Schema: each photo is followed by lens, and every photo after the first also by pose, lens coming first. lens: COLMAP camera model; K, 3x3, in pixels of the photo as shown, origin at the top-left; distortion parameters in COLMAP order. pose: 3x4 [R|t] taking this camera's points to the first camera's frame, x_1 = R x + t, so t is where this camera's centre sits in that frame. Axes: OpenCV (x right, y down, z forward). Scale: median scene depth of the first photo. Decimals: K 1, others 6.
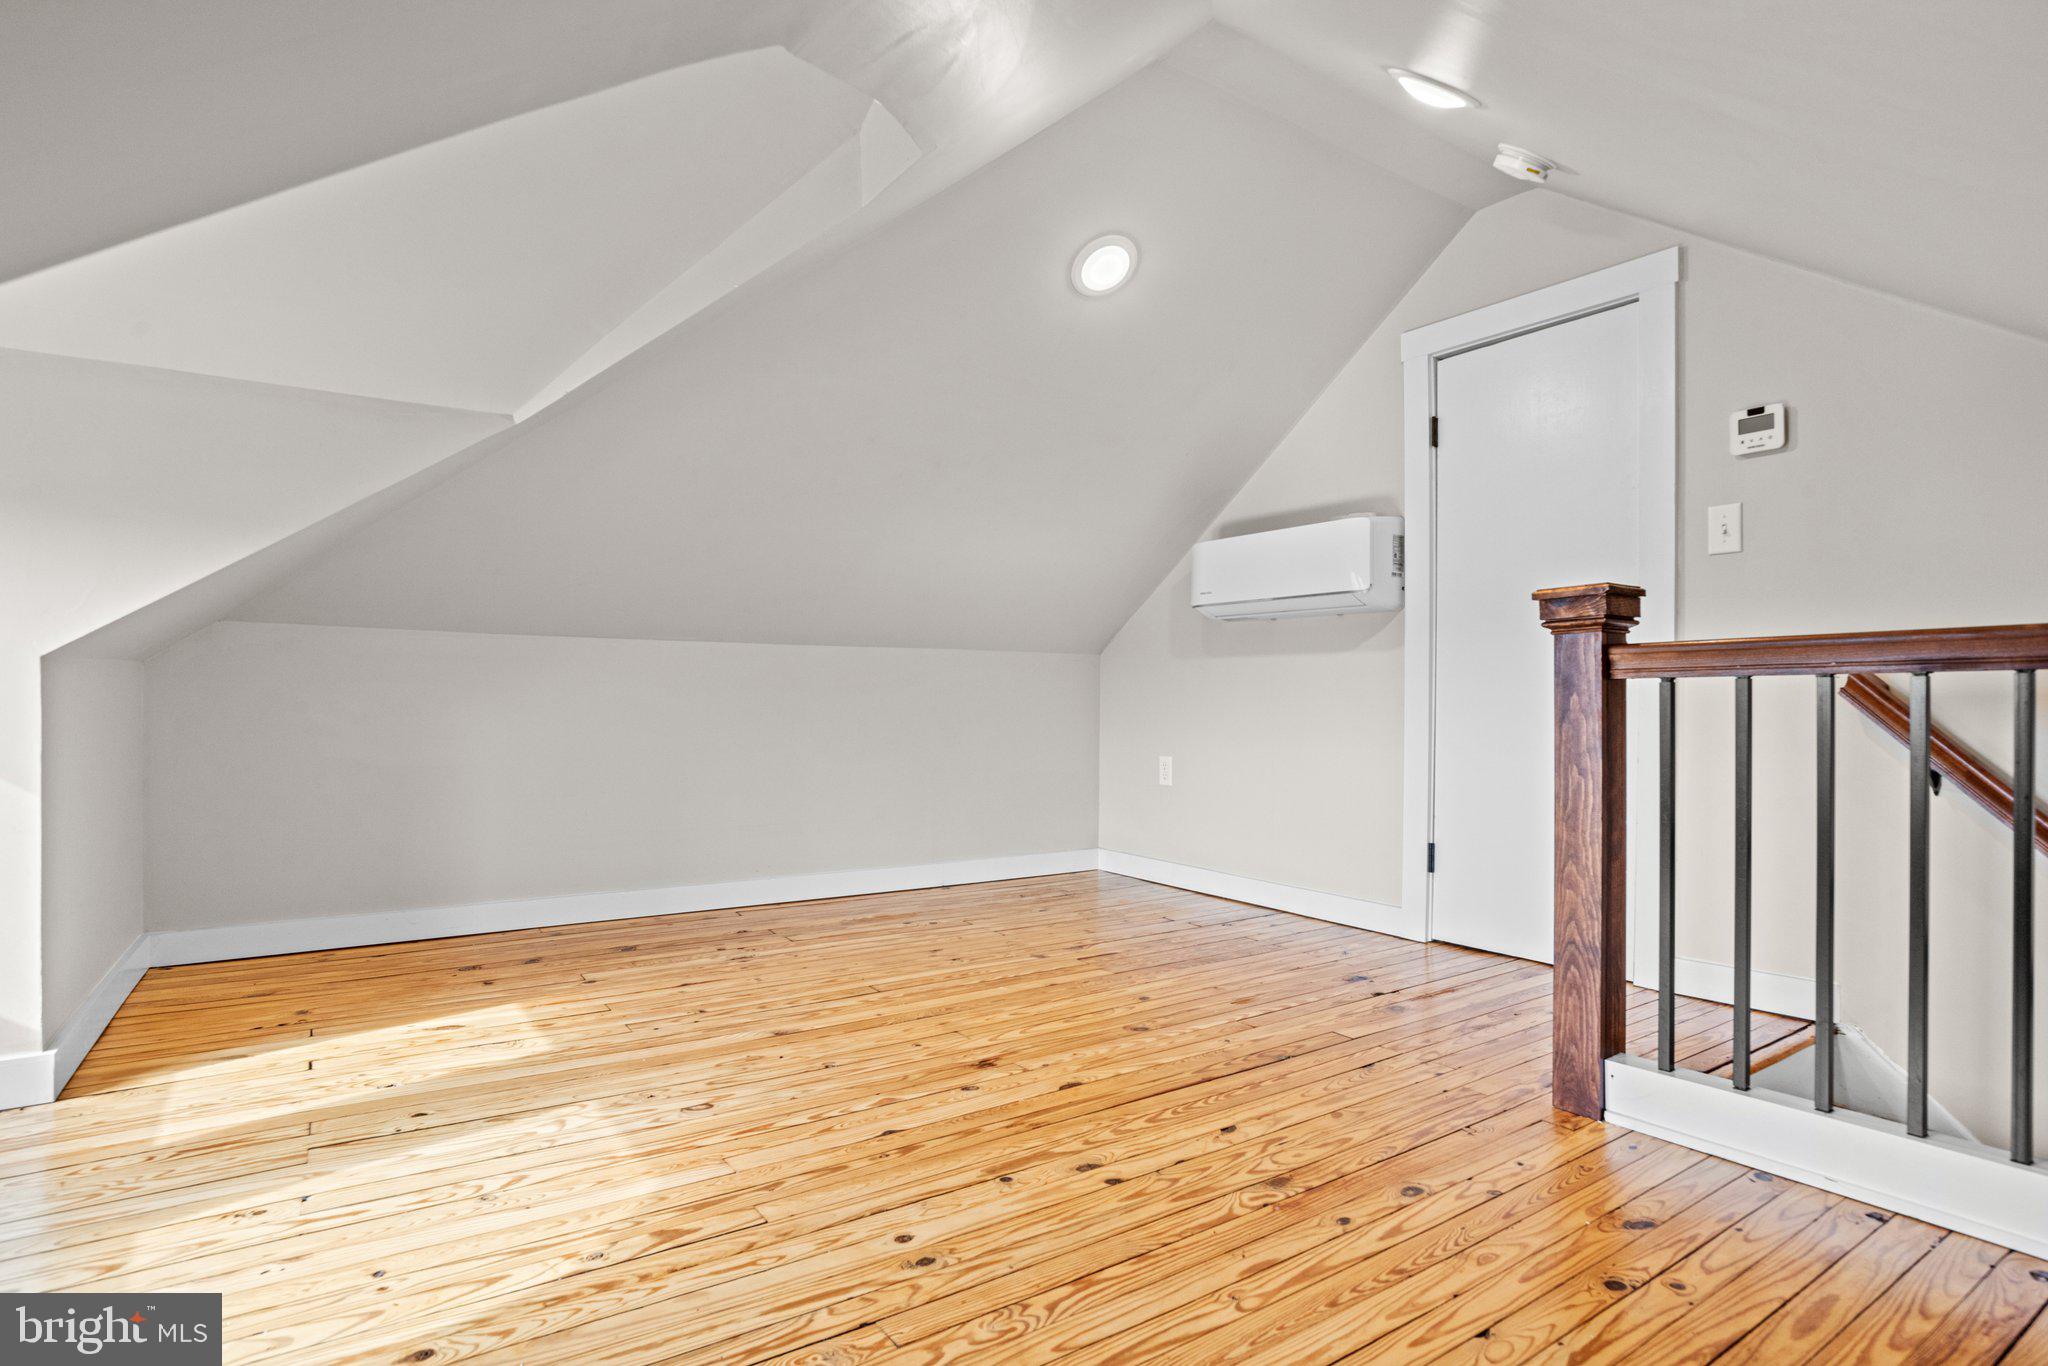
lens RADIAL K [[1064.4, 0, 1025.0], [0, 1064.4, 694.1], [0, 0, 1]] dist [-0.043050, 0.013164]
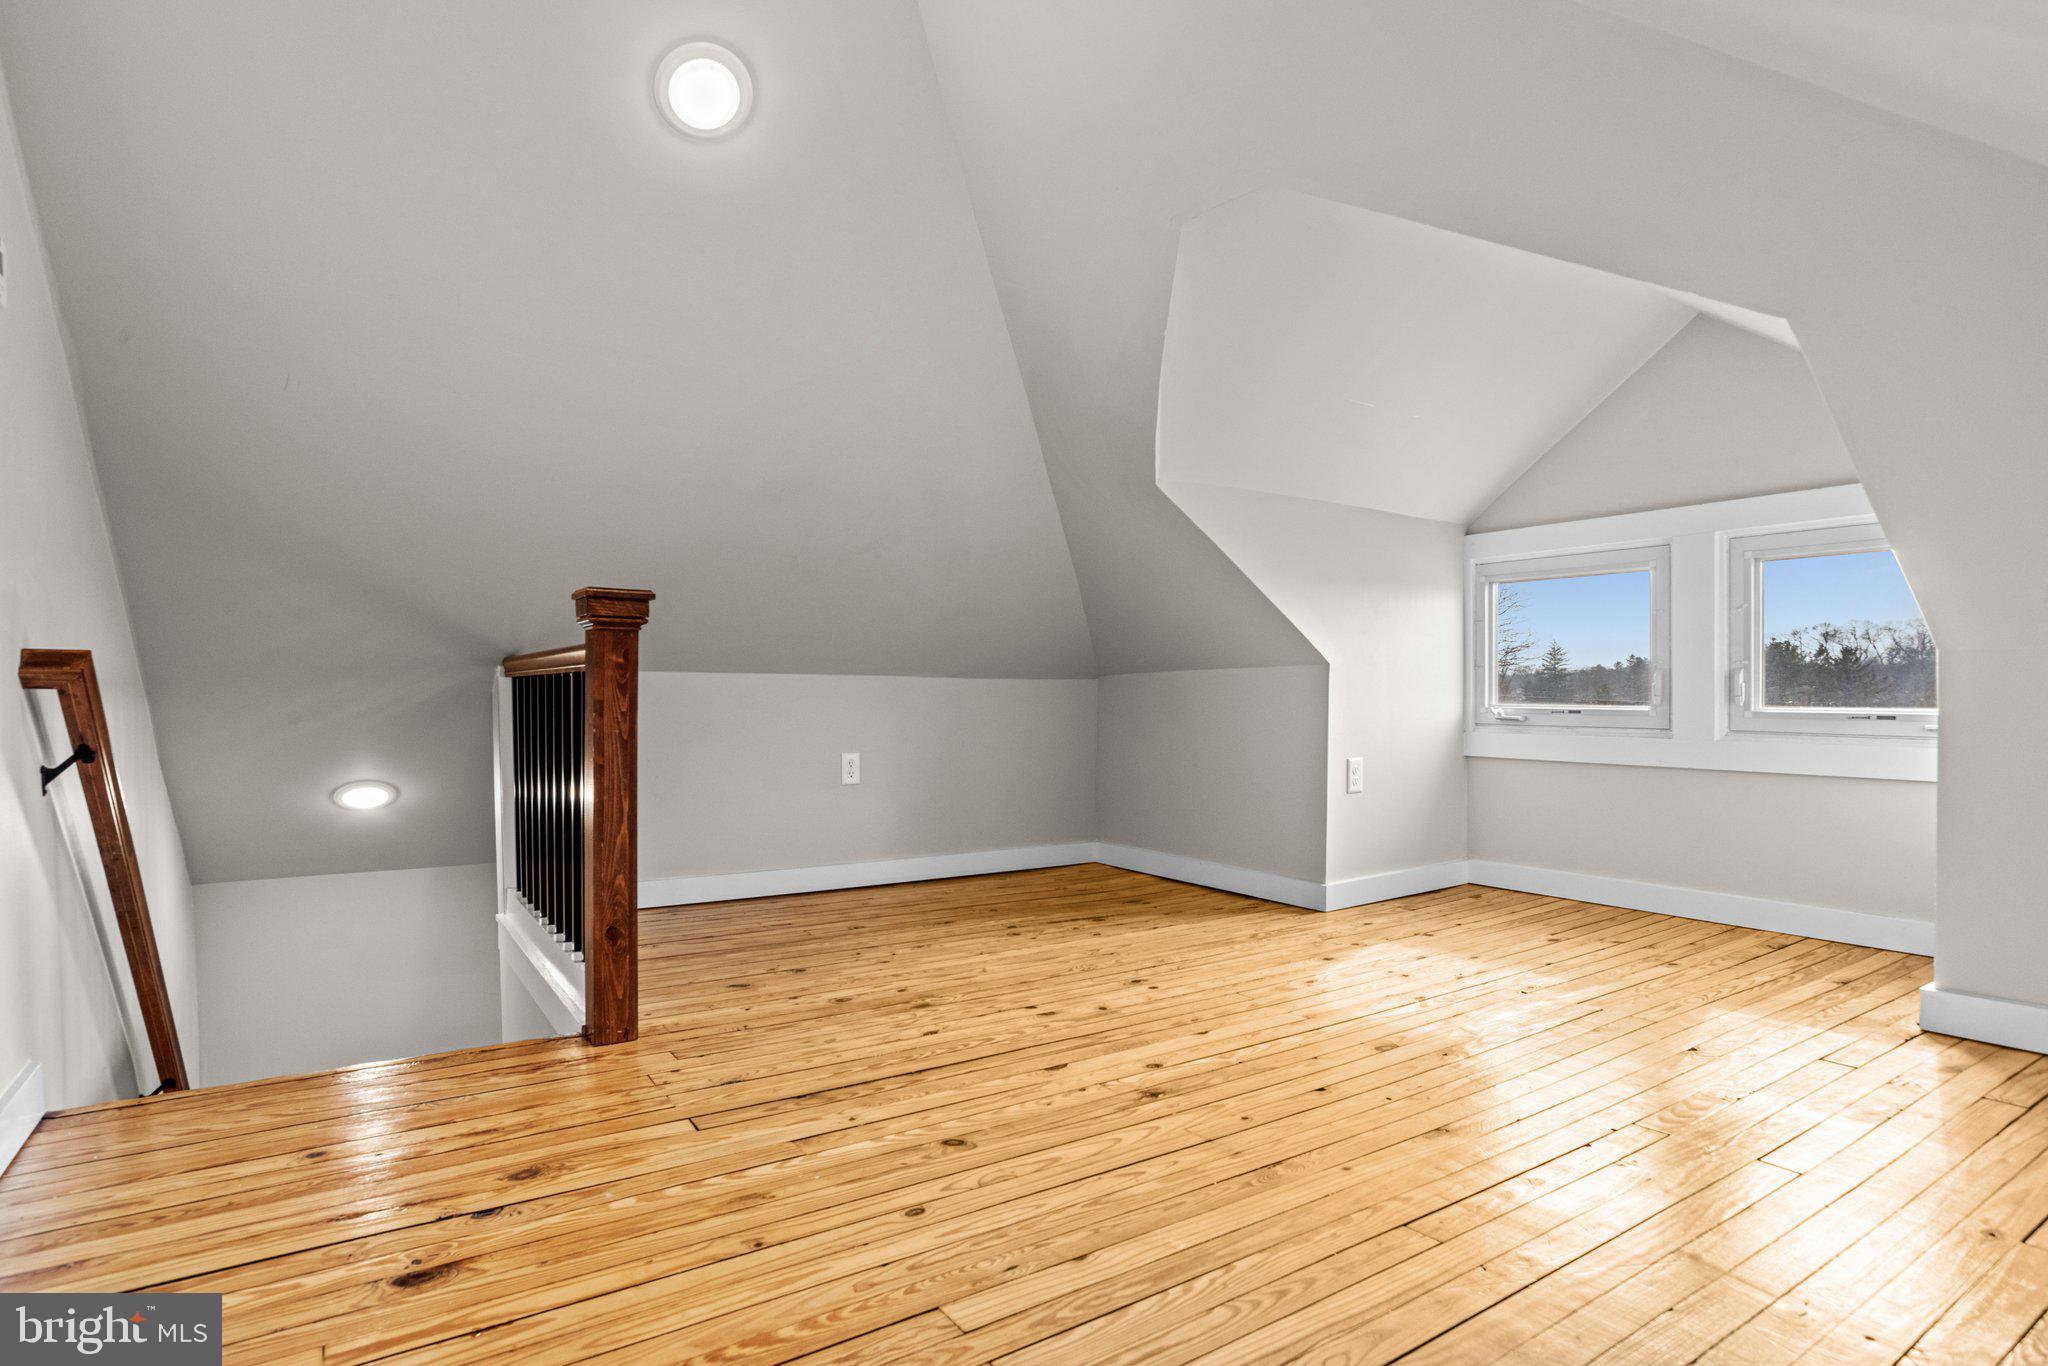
lens RADIAL K [[1064.4, 0, 1023.1], [0, 1064.4, 690.5], [0, 0, 1]] dist [-0.043050, 0.013164]
pose [[-0.999952, -0.000069, 0.009792, 0.062829], [-0.000239, 0.999848, -0.017429, 0.027377], [-0.009789, -0.017431, -0.999800, 1.970215]]
